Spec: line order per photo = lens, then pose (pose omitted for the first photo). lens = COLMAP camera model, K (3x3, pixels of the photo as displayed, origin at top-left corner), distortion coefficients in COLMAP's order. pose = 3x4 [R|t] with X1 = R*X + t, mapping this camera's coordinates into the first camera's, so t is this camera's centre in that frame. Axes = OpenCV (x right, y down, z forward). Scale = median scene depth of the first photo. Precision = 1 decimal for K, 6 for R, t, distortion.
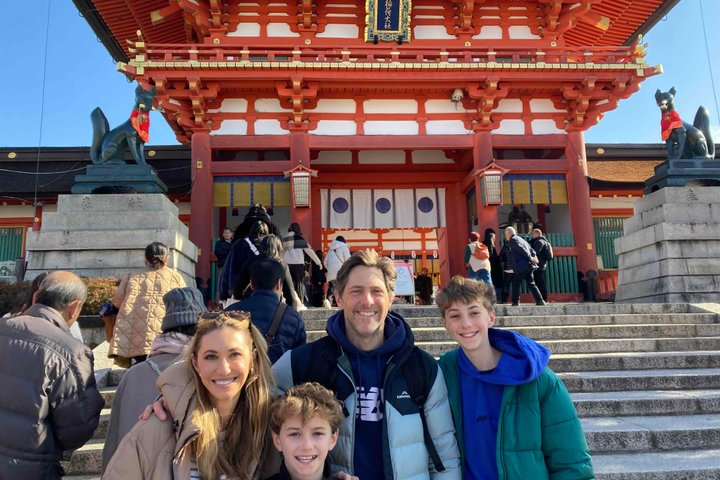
lens RADIAL K [[475.5, 0, 360.0], [0, 475.5, 240.0], [0, 0, 1]] dist [0.003929, -0.054427]
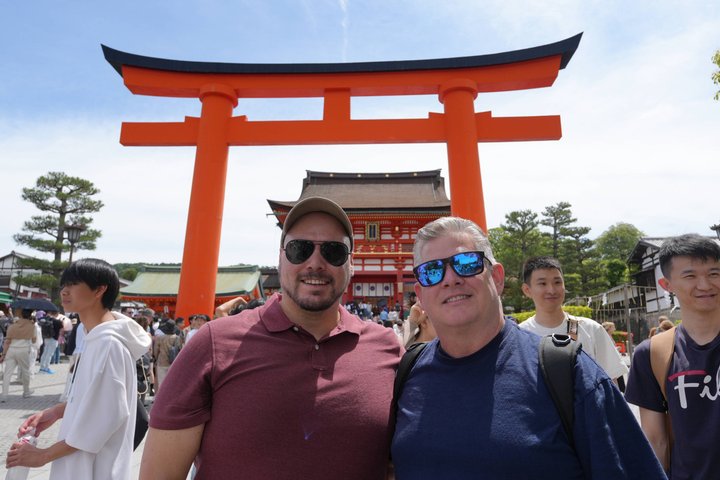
lens RADIAL K [[436.1, 0, 360.0], [0, 436.1, 240.0], [0, 0, 1]] dist [-0.032328, 0.000548]
pose [[0.993828, 0.009668, -0.110510, 0.312927], [-0.015562, 0.998495, -0.052591, -0.268235], [0.109835, 0.053986, 0.992483, -2.045661]]
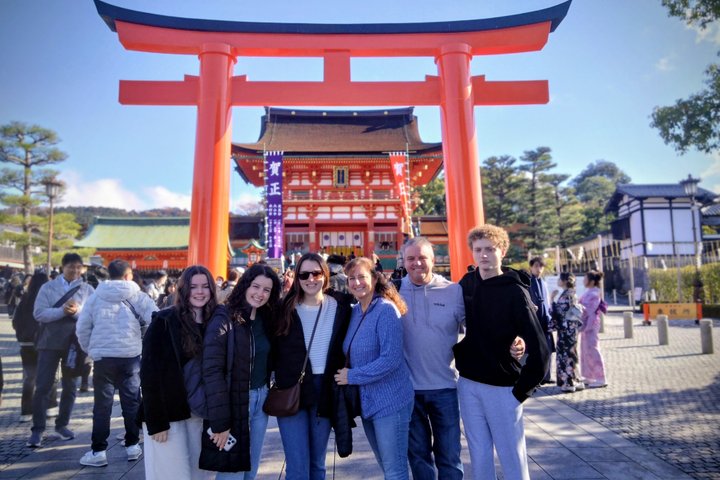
lens RADIAL K [[475.5, 0, 360.0], [0, 475.5, 240.0], [0, 0, 1]] dist [0.003929, -0.054427]
pose [[0.999467, 0.011654, -0.030502, 0.283574], [-0.009680, 0.997898, 0.064085, -0.278444], [0.031184, -0.063755, 0.997478, -2.113812]]
